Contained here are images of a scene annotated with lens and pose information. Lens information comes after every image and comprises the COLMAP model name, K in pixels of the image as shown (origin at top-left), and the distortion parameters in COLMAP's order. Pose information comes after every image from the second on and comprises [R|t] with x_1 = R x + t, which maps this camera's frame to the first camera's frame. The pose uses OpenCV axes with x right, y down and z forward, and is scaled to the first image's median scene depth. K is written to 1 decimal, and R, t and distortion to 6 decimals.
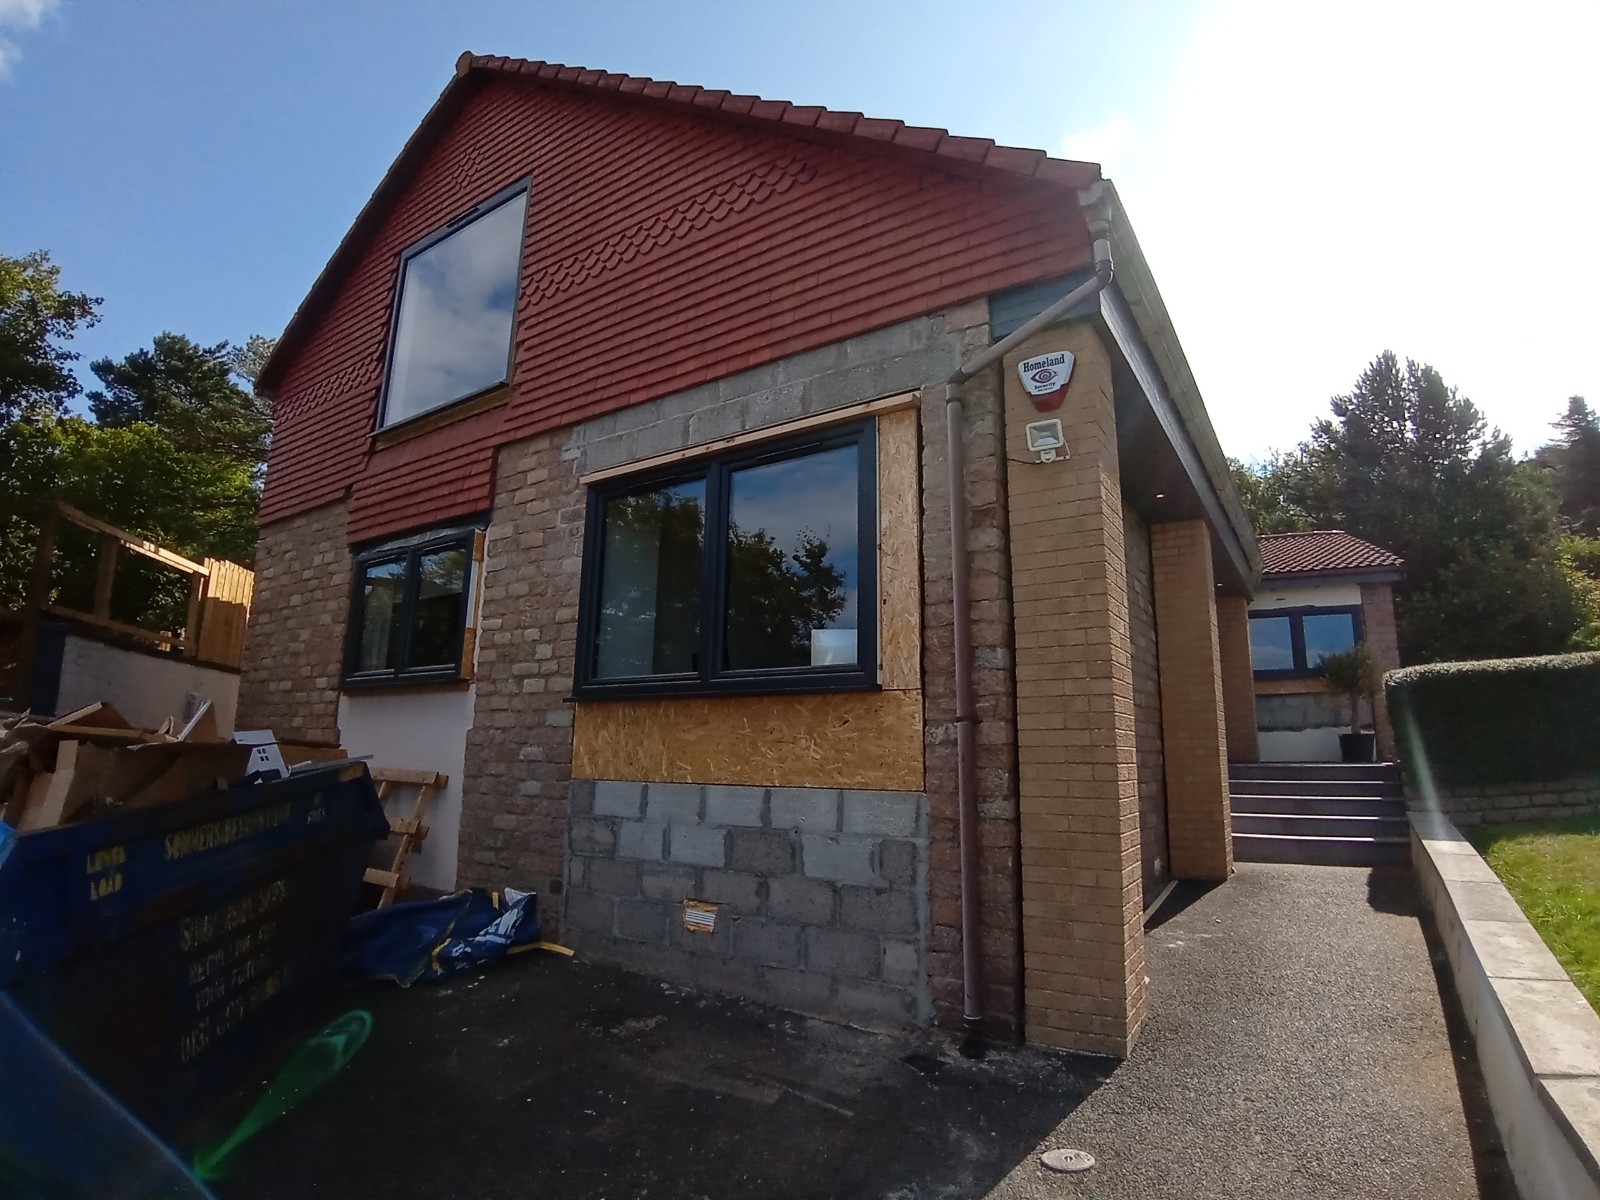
lens RADIAL K [[810.9, 0, 800.0], [0, 810.9, 600.0], [0, 0, 1]] dist [-0.045190, -0.028835]
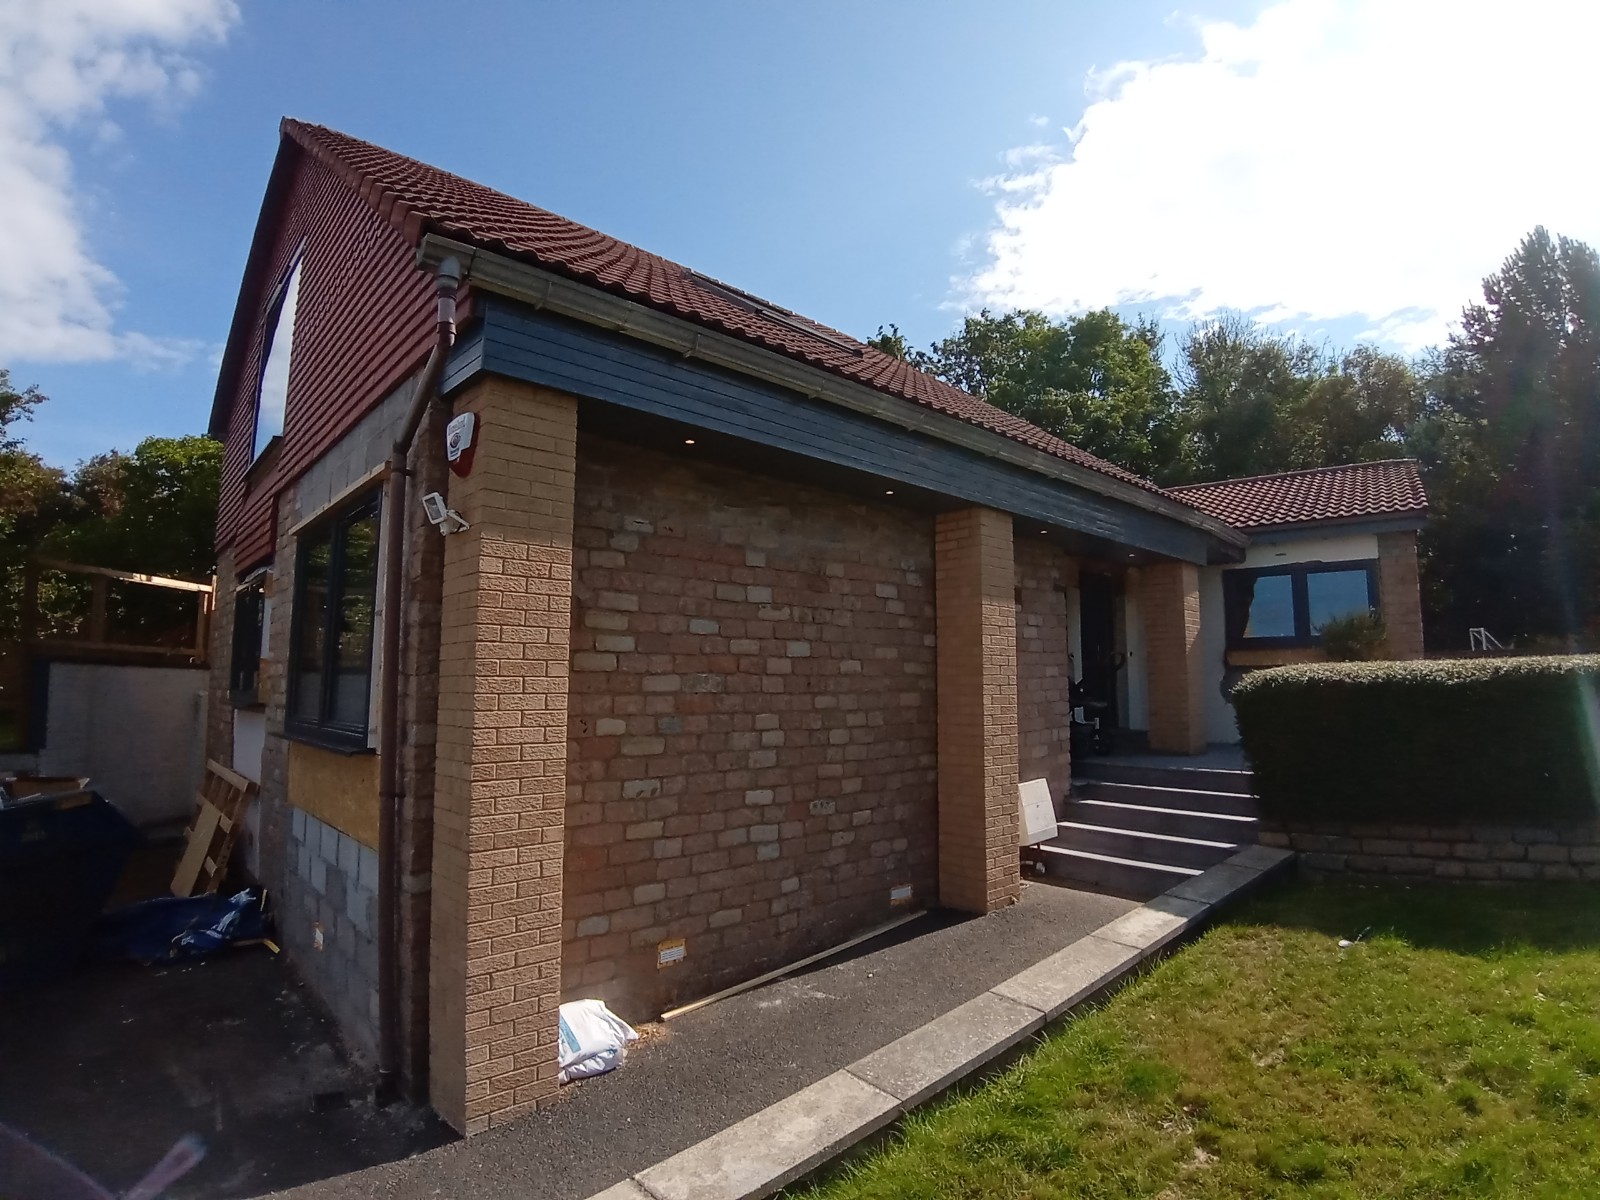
lens RADIAL K [[817.6, 0, 800.0], [0, 817.6, 600.0], [0, 0, 1]] dist [-0.048550, -0.033387]
pose [[0.969158, -0.035417, -0.243881, 0.521281], [0.056265, 0.995281, 0.079055, -0.080992], [0.239930, -0.090338, 0.966578, 0.085430]]
